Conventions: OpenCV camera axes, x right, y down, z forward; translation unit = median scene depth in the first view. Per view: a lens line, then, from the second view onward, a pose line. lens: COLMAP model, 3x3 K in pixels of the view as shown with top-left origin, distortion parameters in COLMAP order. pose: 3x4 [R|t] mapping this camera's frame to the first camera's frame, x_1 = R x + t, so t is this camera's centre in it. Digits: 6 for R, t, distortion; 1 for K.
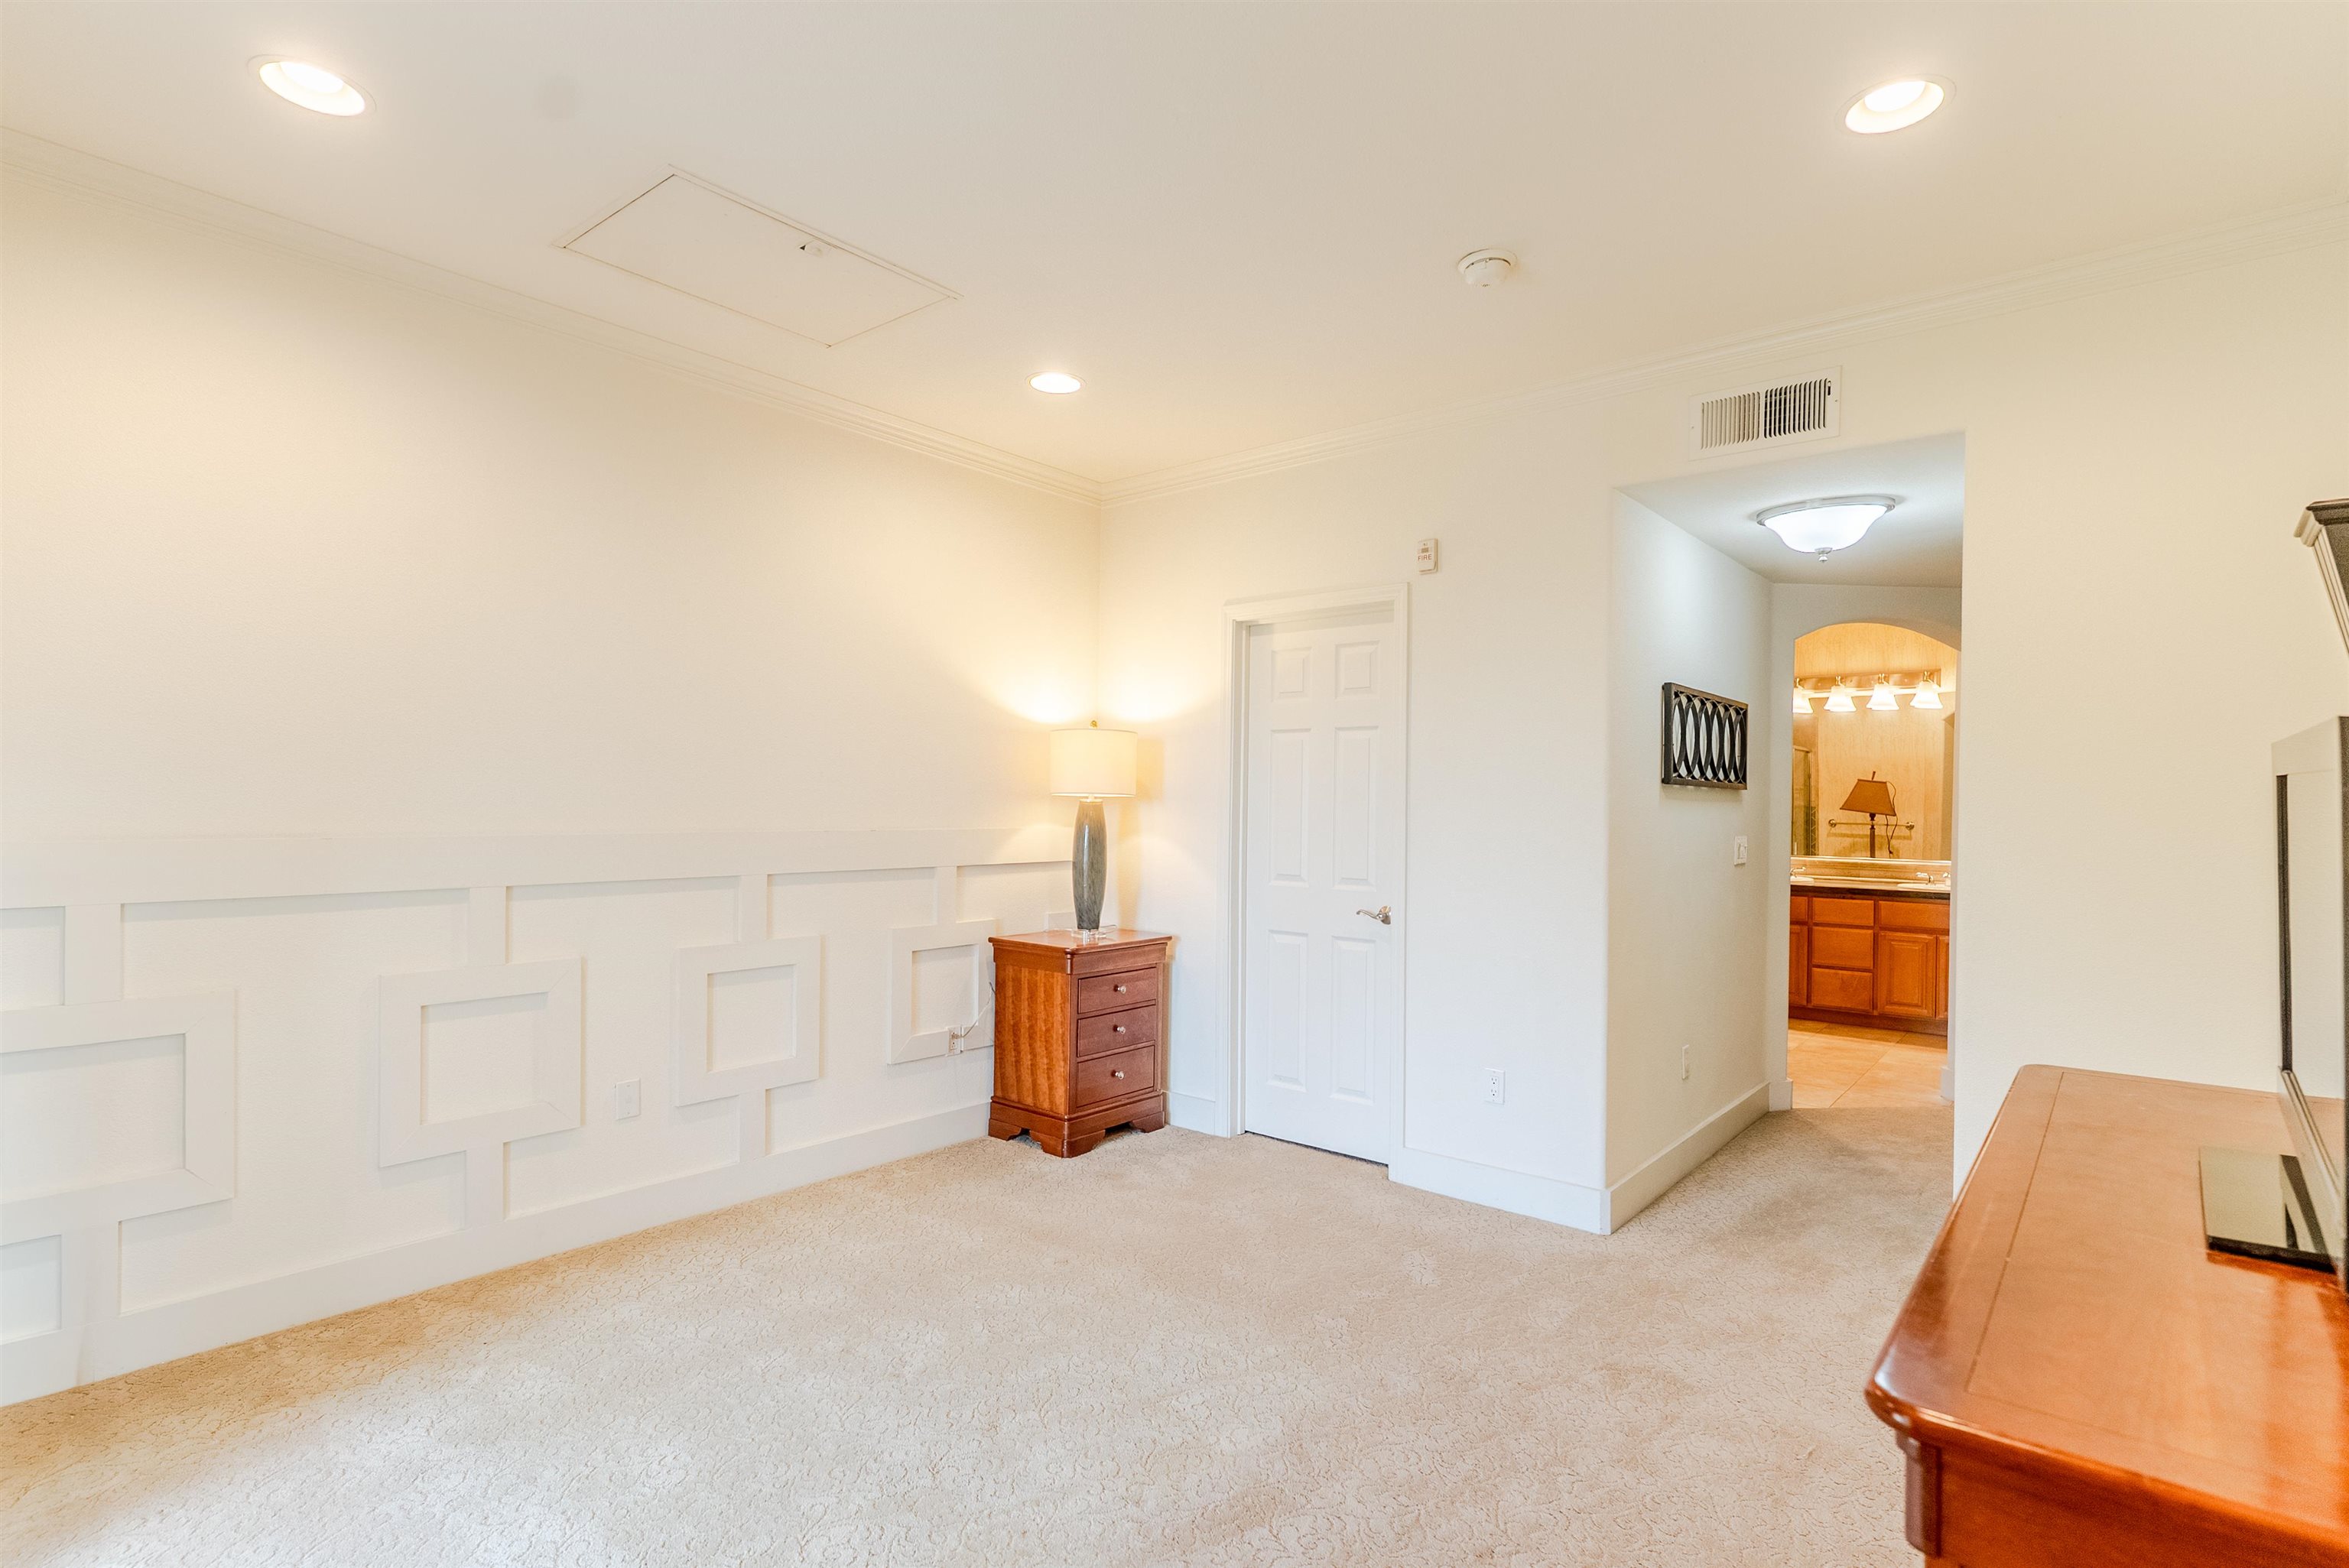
lens RADIAL K [[1164.7, 0, 1166.3], [0, 1164.7, 792.7], [0, 0, 1]] dist [-0.010628, 0.001634]
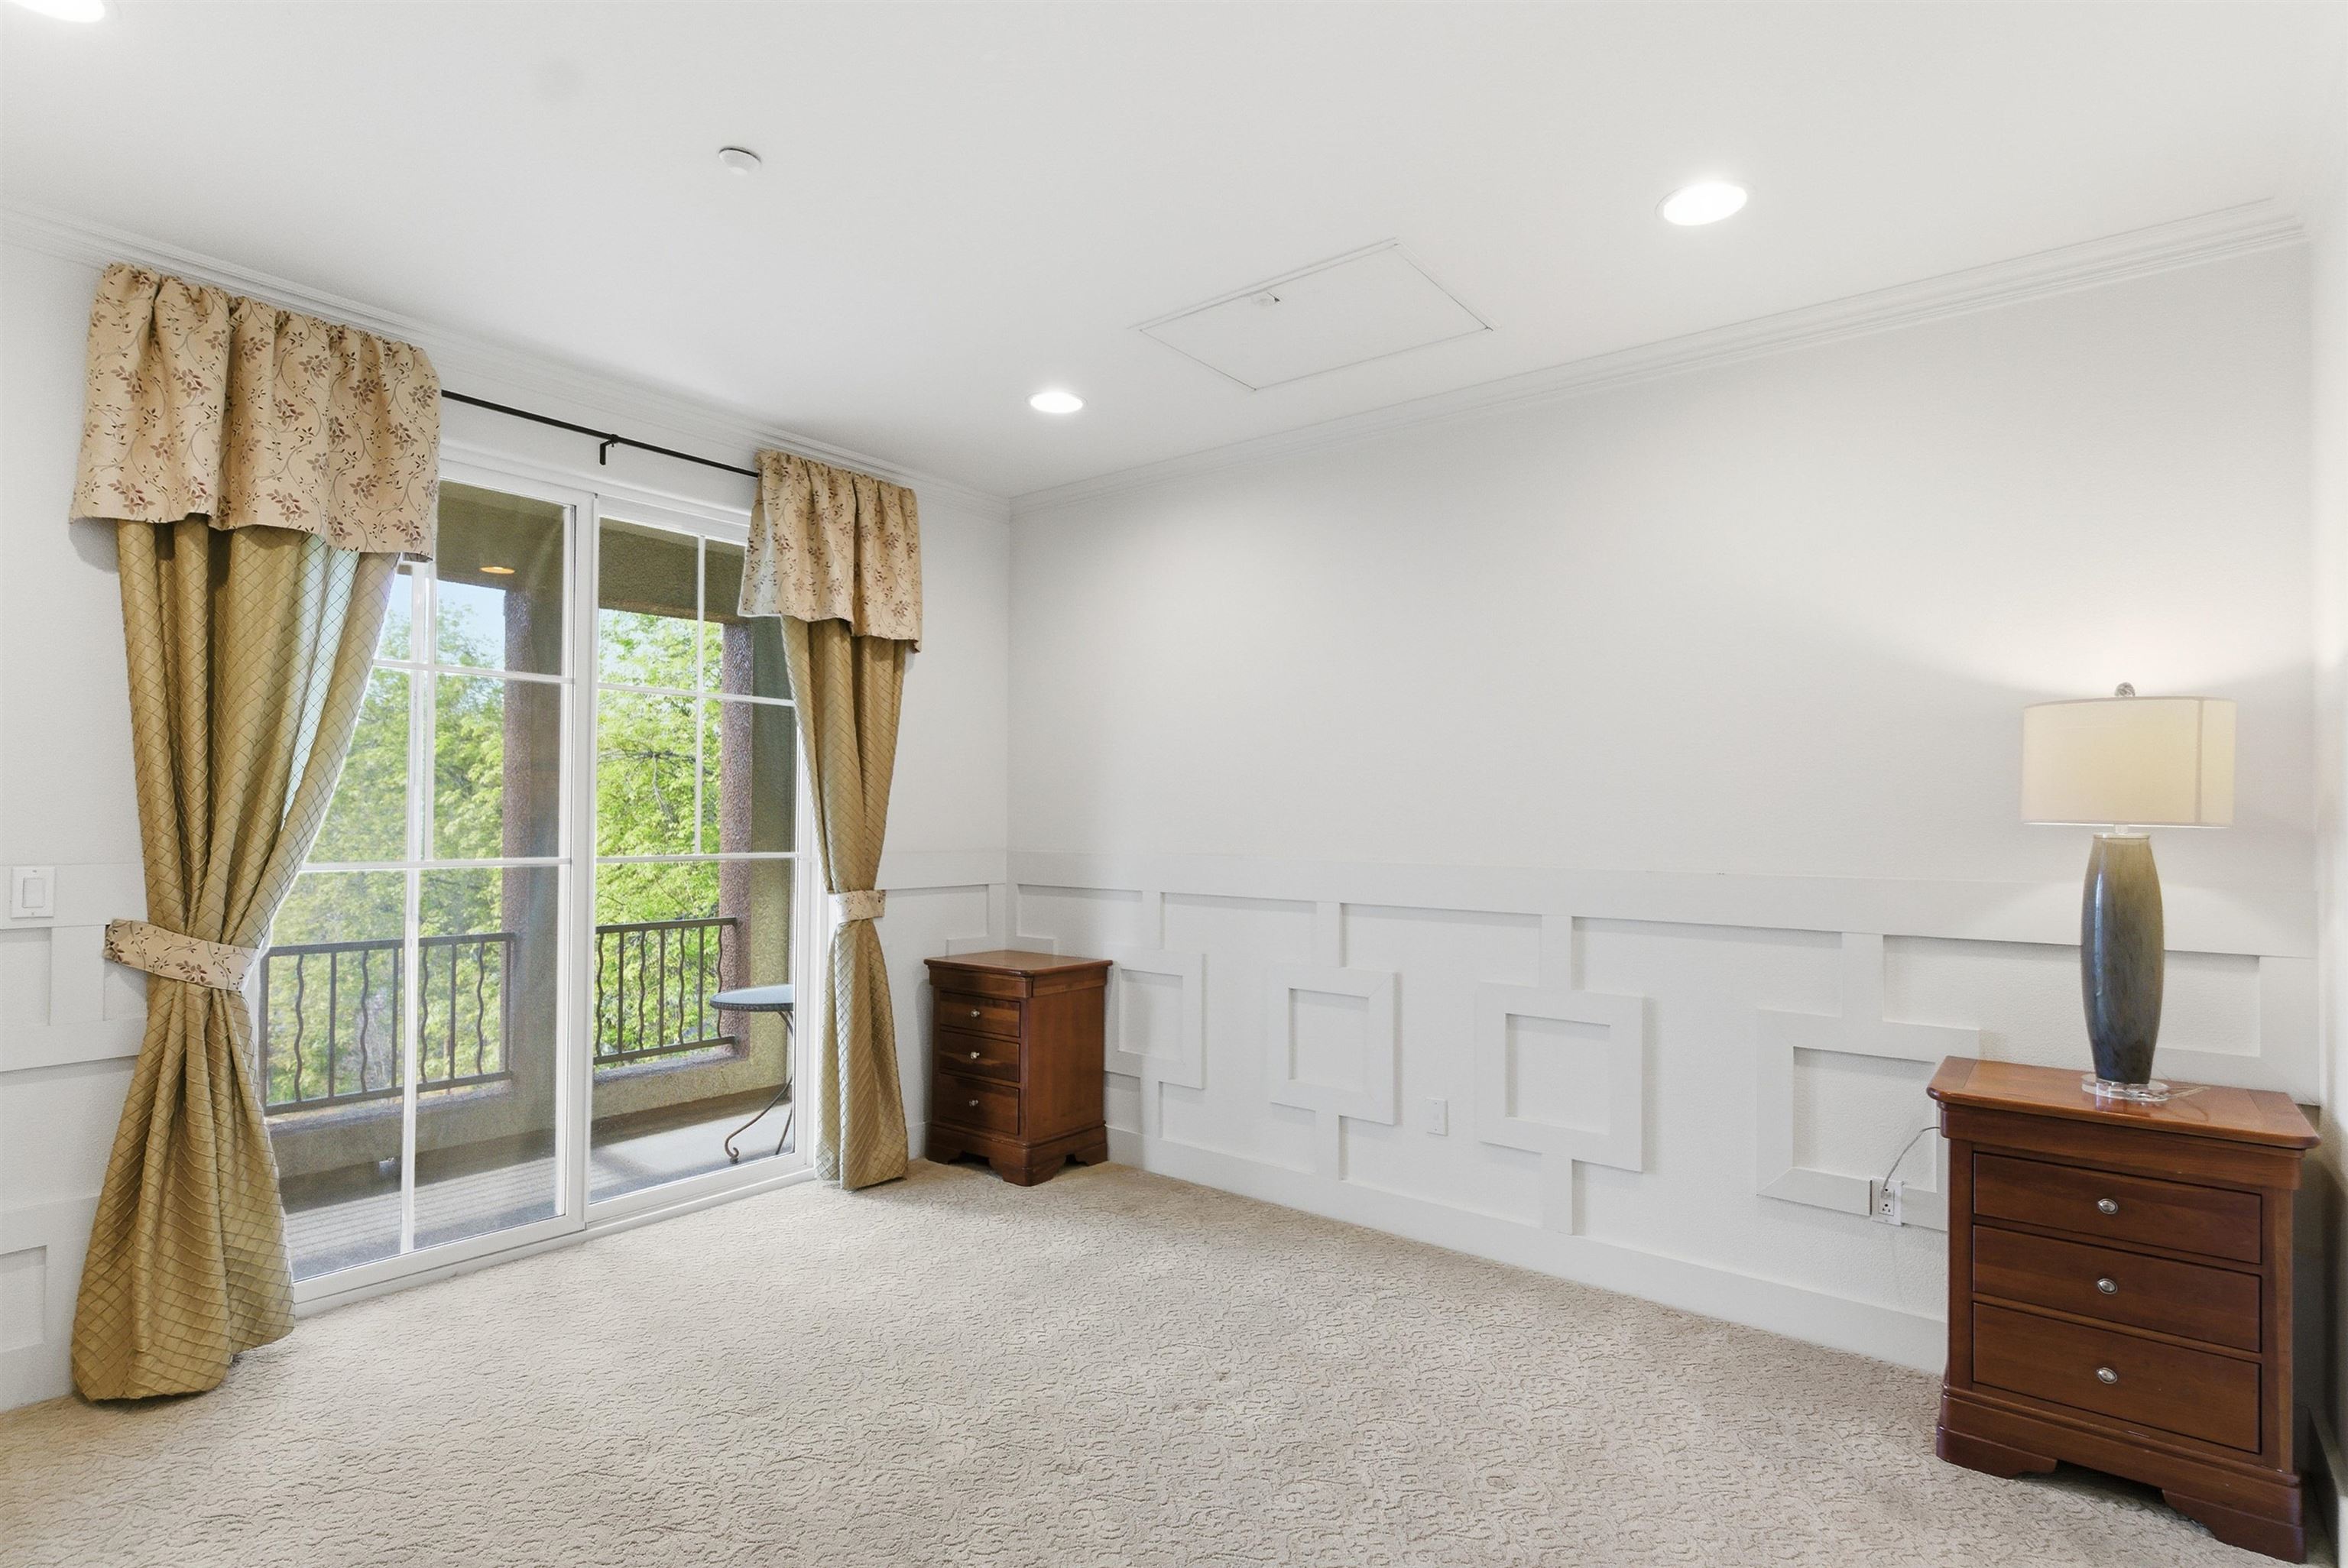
lens RADIAL K [[1164.2, 0, 1171.6], [0, 1164.2, 787.2], [0, 0, 1]] dist [-0.010628, 0.001634]
pose [[-0.002227, -0.048982, -0.998797, 0.491479], [-0.005221, 0.998787, -0.048970, 0.014021], [0.999984, 0.005106, -0.002480, 0.612048]]
